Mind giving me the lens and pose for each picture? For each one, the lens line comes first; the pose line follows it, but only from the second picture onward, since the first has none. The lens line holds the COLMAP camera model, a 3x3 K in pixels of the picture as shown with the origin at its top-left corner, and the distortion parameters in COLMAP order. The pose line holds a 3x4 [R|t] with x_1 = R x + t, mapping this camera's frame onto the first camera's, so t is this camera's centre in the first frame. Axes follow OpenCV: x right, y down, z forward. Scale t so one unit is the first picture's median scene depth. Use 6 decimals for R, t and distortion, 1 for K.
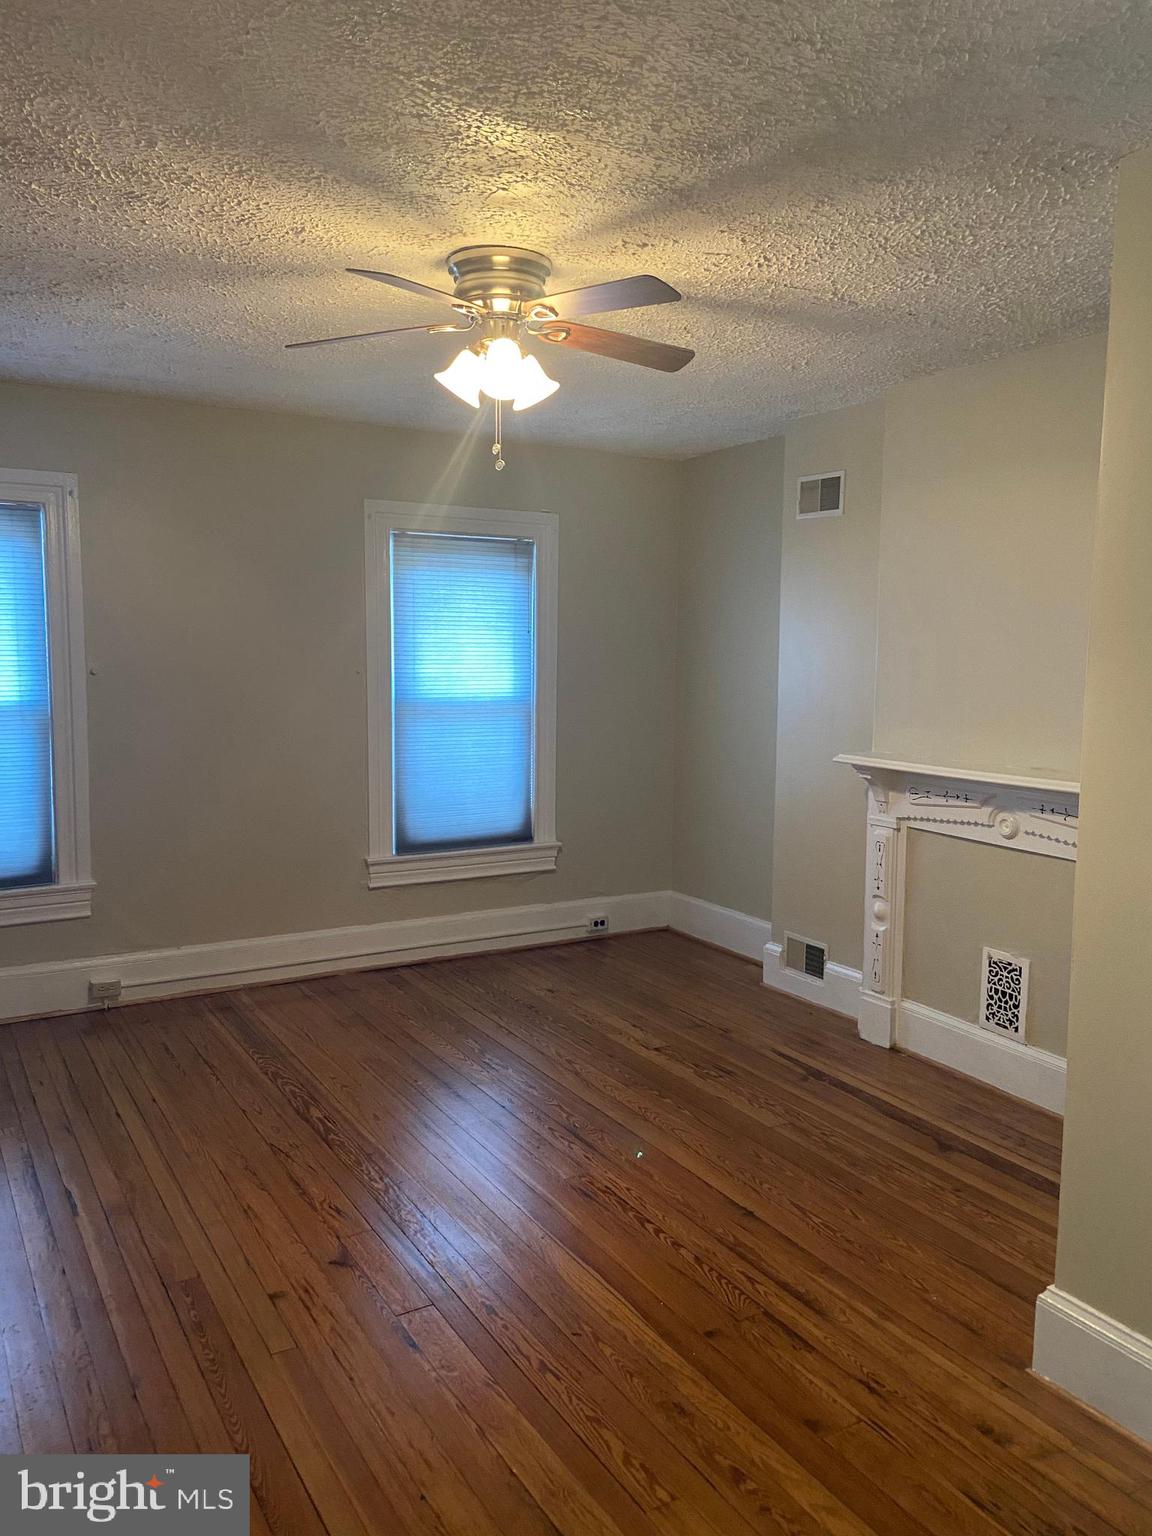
lens RADIAL K [[1165.2, 0, 576.0], [0, 1165.2, 768.0], [0, 0, 1]] dist [0.156047, -0.208571]
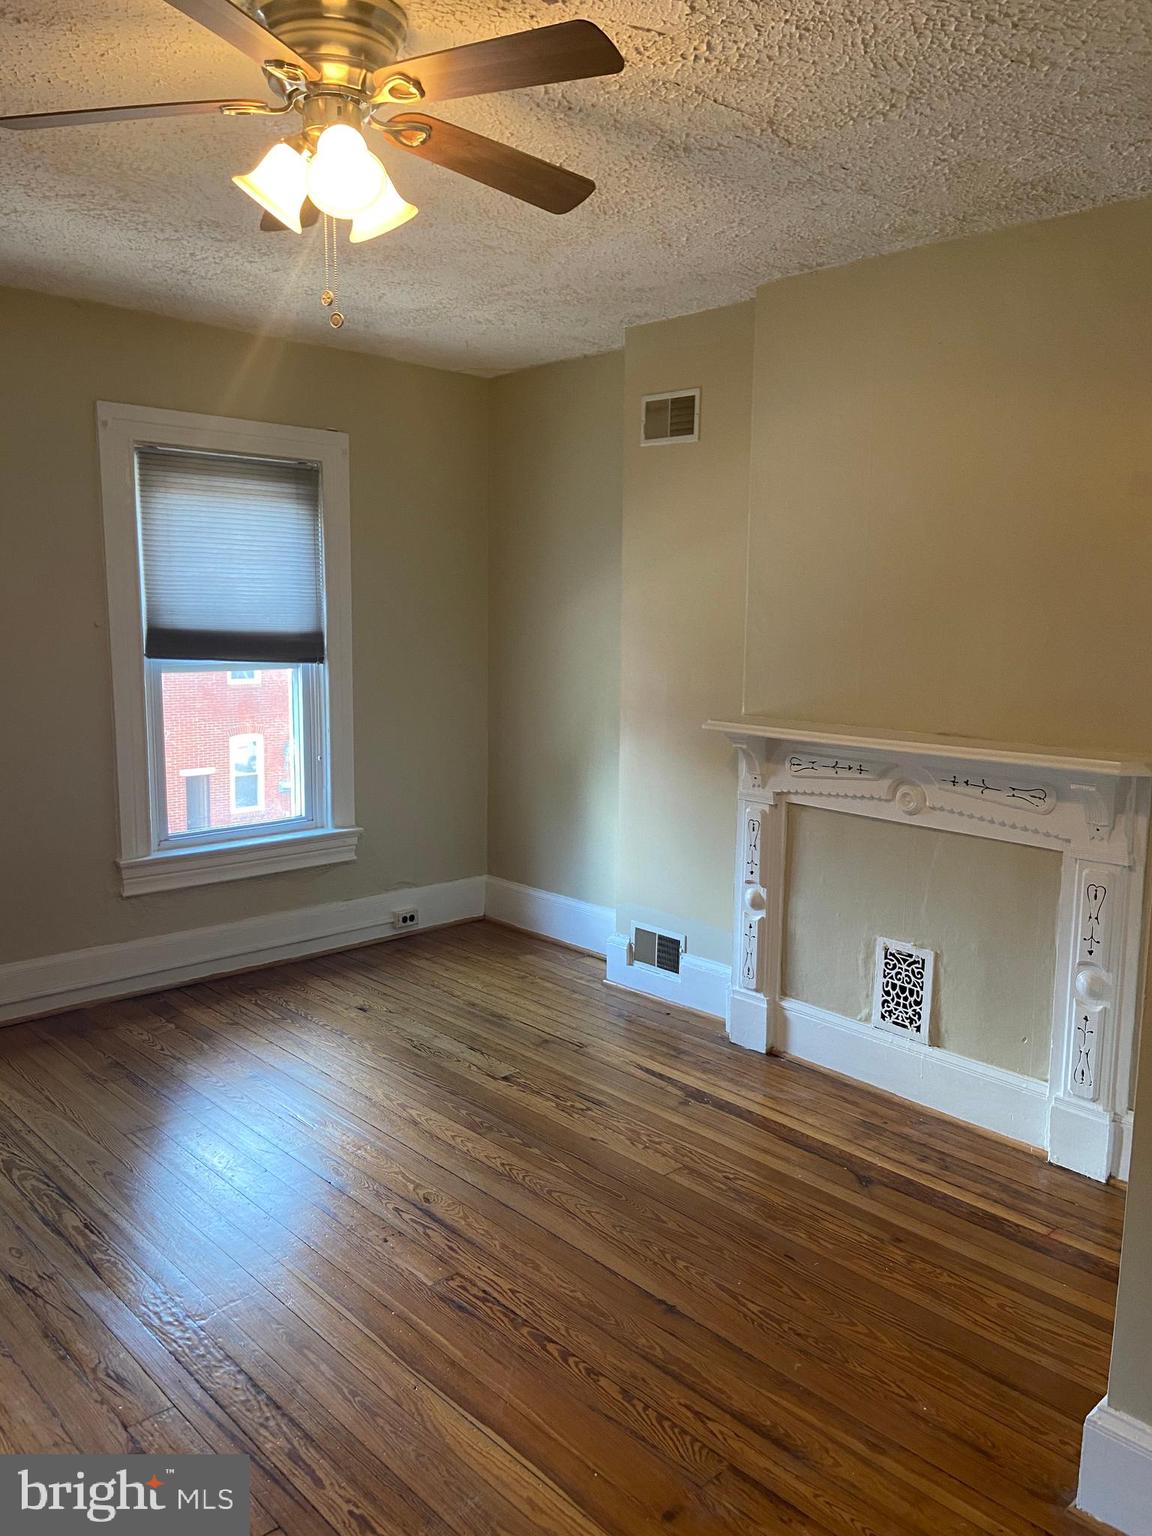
lens RADIAL K [[1165.2, 0, 576.0], [0, 1165.2, 768.0], [0, 0, 1]] dist [0.156047, -0.208571]
pose [[0.976757, -0.029532, 0.212307, -0.059604], [0.021784, 0.999012, 0.038742, -0.013677], [-0.213242, -0.033217, 0.976435, 0.201184]]
